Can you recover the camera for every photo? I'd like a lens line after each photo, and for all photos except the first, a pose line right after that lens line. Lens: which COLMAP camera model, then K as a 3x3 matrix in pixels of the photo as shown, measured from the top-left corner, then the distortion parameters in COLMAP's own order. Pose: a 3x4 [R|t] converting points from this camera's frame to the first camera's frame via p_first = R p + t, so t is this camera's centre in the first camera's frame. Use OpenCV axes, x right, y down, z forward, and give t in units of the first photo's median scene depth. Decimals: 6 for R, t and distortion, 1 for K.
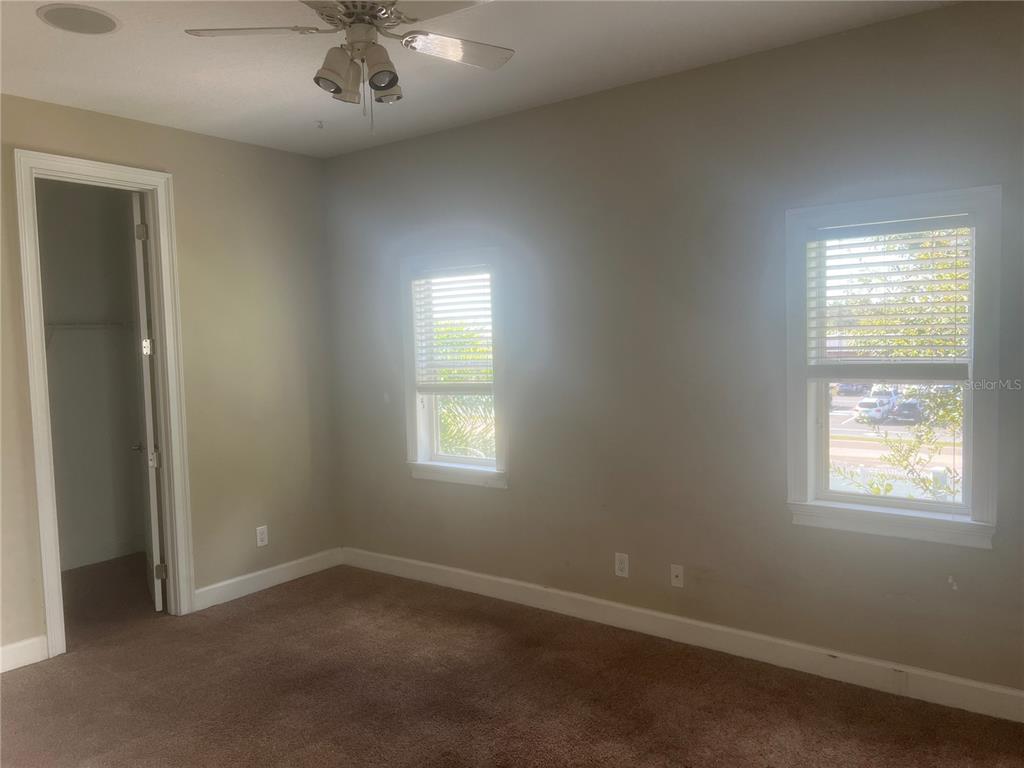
lens RADIAL K [[774.9, 0, 508.8], [0, 774.9, 385.1], [0, 0, 1]] dist [0.031028, -0.016016]
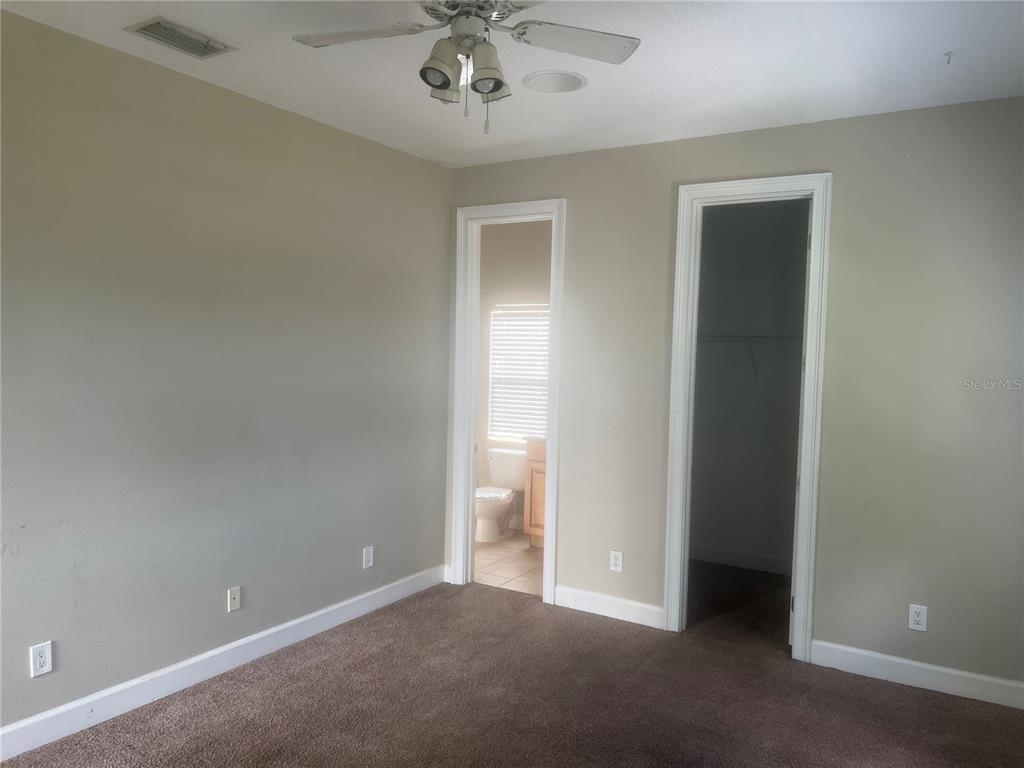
lens RADIAL K [[774.9, 0, 509.7], [0, 774.9, 385.2], [0, 0, 1]] dist [0.031028, -0.016016]
pose [[0.106620, 0.080335, -0.991049, 0.435519], [-0.092563, 0.993204, 0.070551, -0.057651], [0.989982, 0.084212, 0.113332, 0.557483]]
